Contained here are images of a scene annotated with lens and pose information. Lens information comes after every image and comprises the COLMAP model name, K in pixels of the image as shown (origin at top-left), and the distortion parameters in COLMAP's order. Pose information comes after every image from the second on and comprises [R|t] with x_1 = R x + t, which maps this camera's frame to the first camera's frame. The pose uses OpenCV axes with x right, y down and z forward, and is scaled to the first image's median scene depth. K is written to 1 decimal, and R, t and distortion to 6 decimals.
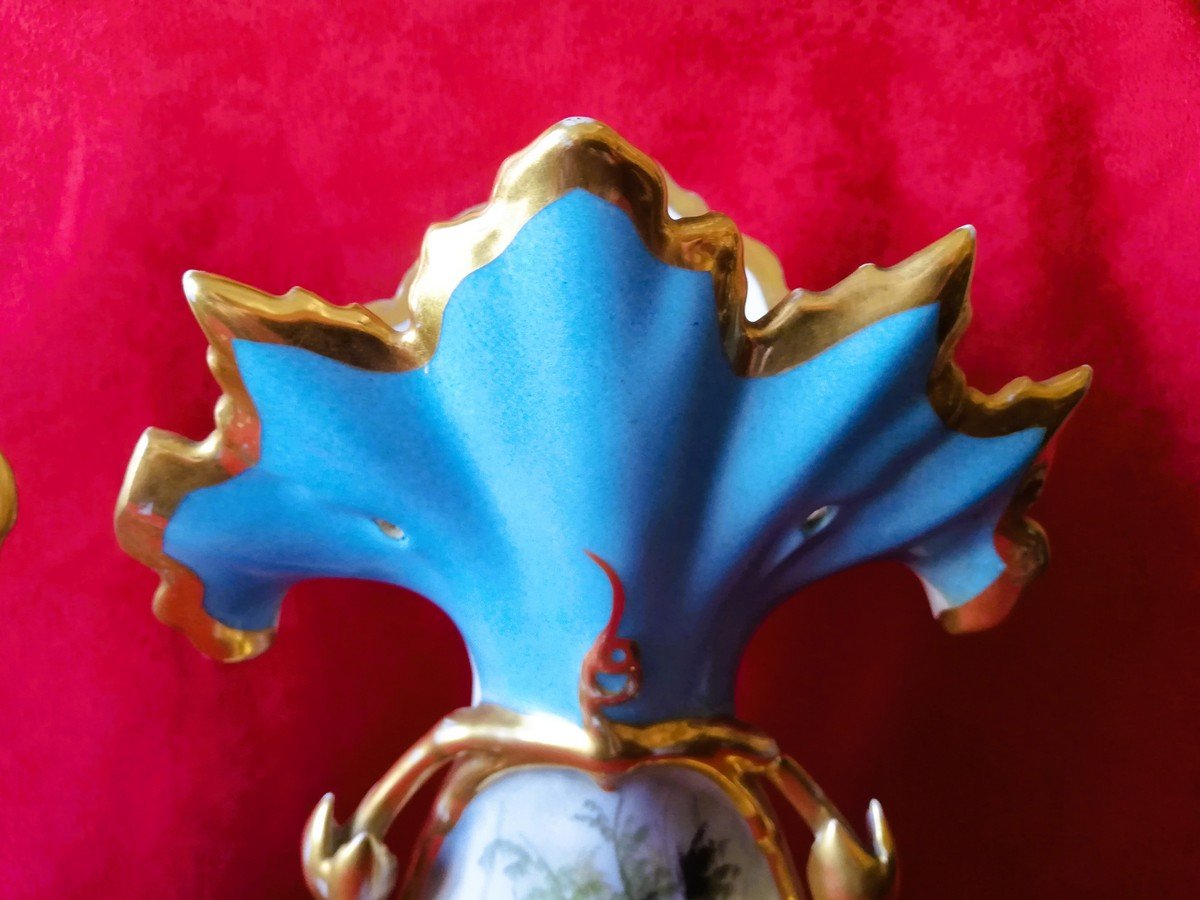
lens RADIAL K [[949.6, 0, 585.2], [0, 949.6, 454.7], [0, 0, 1]] dist [-0.046813, 0.036619]
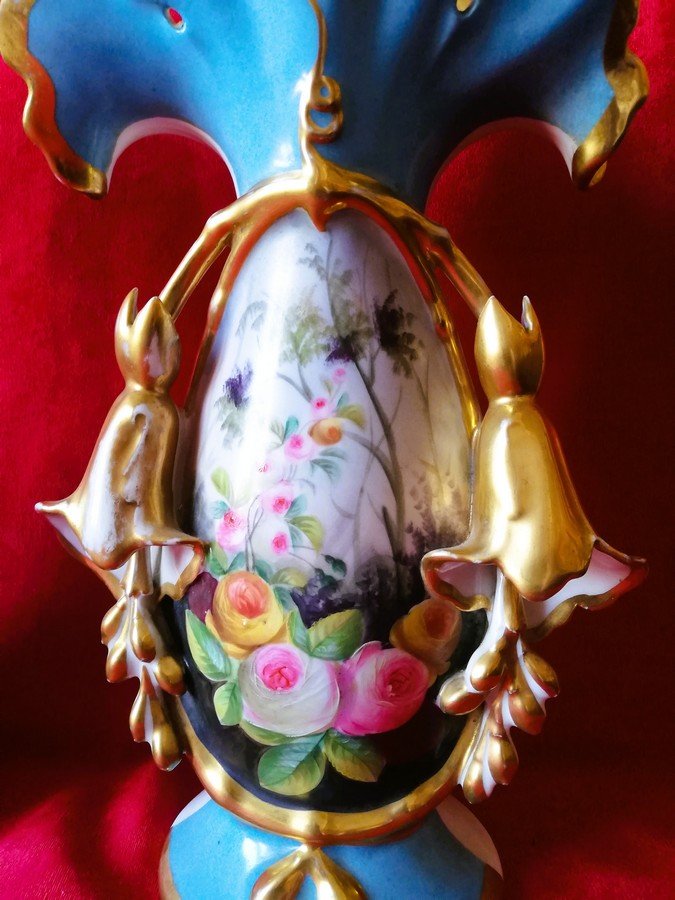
lens RADIAL K [[683.3, 0, 335.5], [0, 683.3, 469.1], [0, 0, 1]] dist [-0.018765, -0.001582]
pose [[0.996372, 0.026013, -0.081036, 0.087476], [-0.032044, 0.996741, -0.074032, 0.502404], [0.078846, 0.076360, 0.993958, 0.011684]]
